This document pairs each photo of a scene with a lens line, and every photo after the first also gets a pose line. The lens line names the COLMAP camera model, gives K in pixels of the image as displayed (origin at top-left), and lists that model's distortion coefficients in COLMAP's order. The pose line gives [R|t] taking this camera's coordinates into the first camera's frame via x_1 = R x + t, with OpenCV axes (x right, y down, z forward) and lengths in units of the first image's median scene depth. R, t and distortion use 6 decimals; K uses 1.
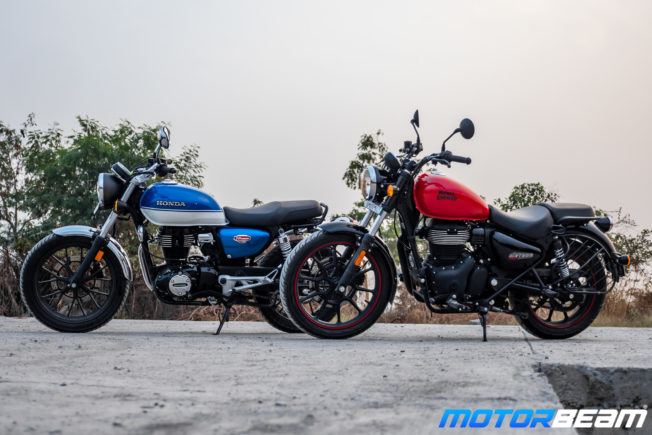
lens RADIAL K [[851.1, 0, 328.5], [0, 851.1, 216.8], [0, 0, 1]] dist [-0.040820, 0.000000]
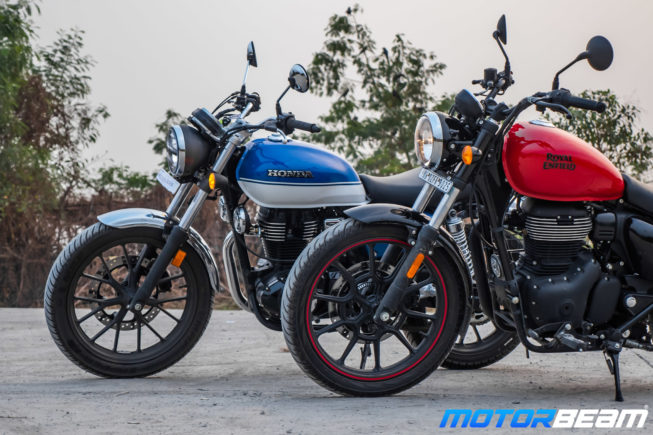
lens RADIAL K [[1285.4, 0, 324.2], [0, 1285.4, 218.8], [0, 0, 1]] dist [-0.020452, 0.000000]
pose [[0.999415, -0.004839, 0.033850, -0.056446], [0.002677, 0.997972, 0.063601, -0.041532], [-0.034090, -0.063473, 0.997401, 0.090404]]
